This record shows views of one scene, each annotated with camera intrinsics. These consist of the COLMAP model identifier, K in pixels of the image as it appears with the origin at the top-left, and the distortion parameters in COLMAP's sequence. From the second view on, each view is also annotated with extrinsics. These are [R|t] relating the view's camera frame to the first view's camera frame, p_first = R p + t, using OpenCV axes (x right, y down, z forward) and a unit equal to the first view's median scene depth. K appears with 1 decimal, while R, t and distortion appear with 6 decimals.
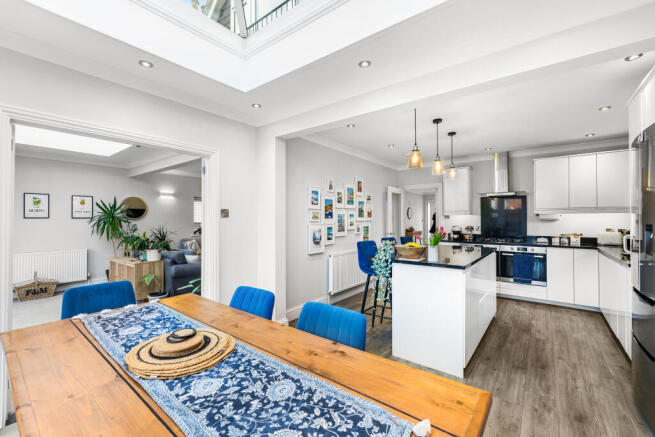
lens RADIAL K [[275.6, 0, 321.6], [0, 275.6, 217.0], [0, 0, 1]] dist [0.002360, 0.000559]
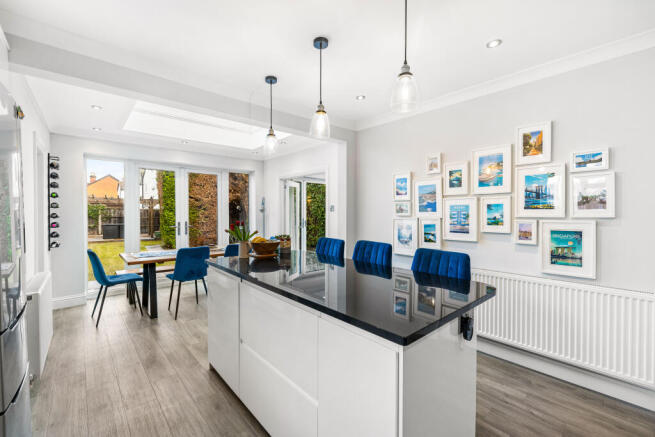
lens RADIAL K [[275.6, 0, 326.7], [0, 275.6, 215.7], [0, 0, 1]] dist [0.002360, 0.000559]
pose [[-0.167793, 0.015560, -0.985699, 0.768797], [0.005977, 0.999873, 0.014766, 0.003497], [0.985804, -0.003413, -0.167864, 0.857255]]
